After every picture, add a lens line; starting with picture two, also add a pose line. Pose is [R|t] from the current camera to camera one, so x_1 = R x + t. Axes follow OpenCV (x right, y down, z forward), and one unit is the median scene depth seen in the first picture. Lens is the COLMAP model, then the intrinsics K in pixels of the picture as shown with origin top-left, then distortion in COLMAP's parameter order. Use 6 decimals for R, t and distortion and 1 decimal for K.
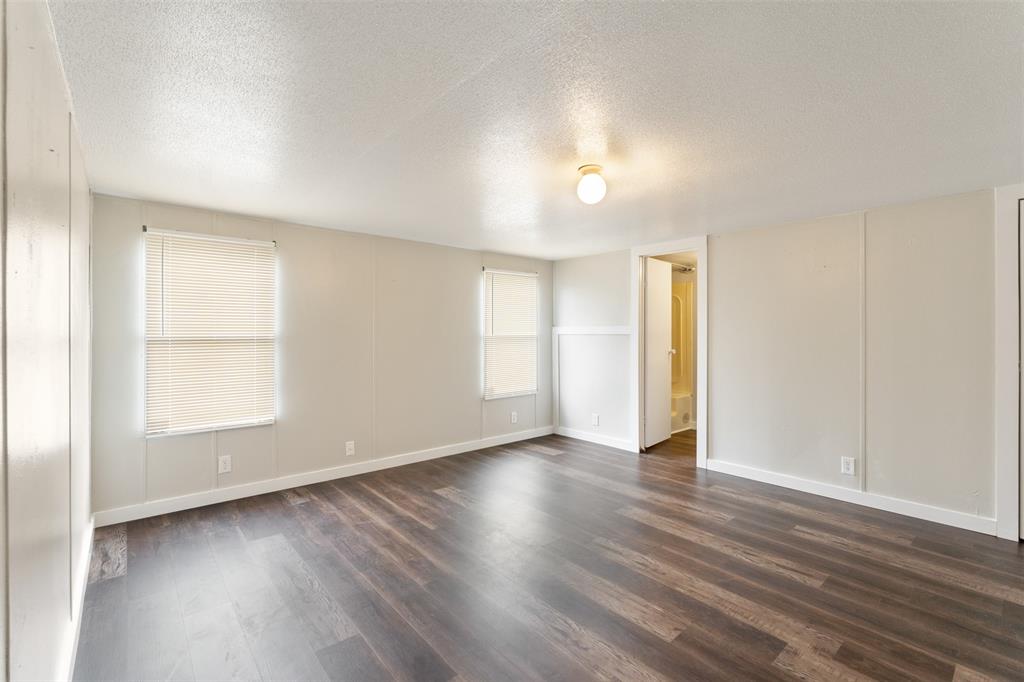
lens RADIAL K [[460.1, 0, 515.0], [0, 460.1, 334.7], [0, 0, 1]] dist [-0.006540, -0.000591]
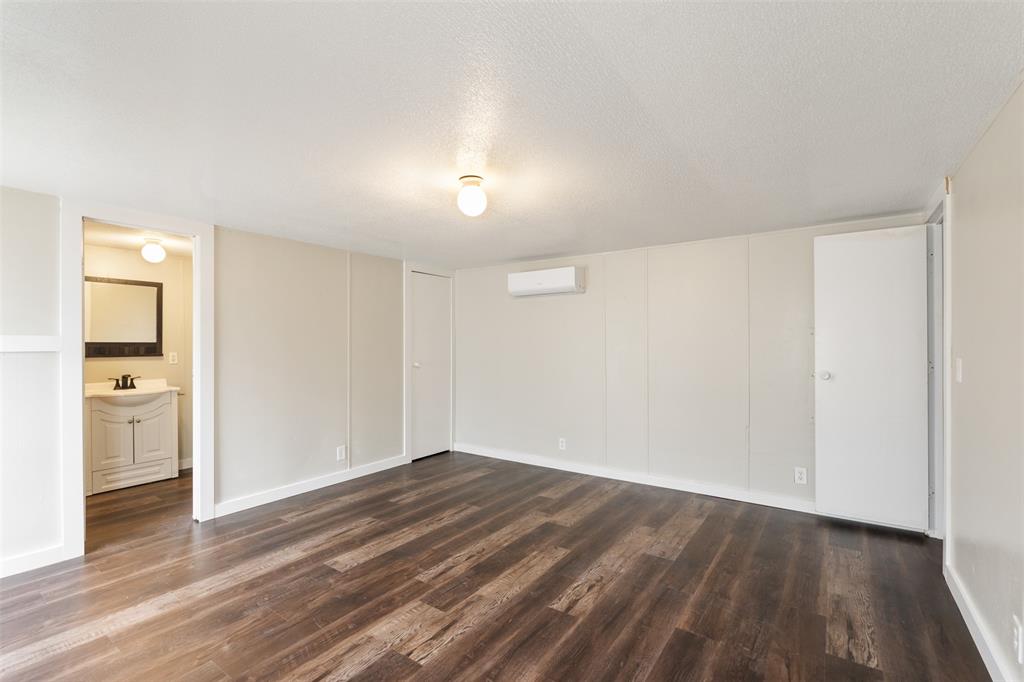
lens RADIAL K [[460.1, 0, 513.9], [0, 460.1, 342.5], [0, 0, 1]] dist [-0.006540, -0.000591]
pose [[-0.254868, 0.001588, 0.966975, -0.681984], [0.005453, 0.999985, -0.000204, -0.013461], [-0.966960, 0.005221, -0.254873, 0.978563]]
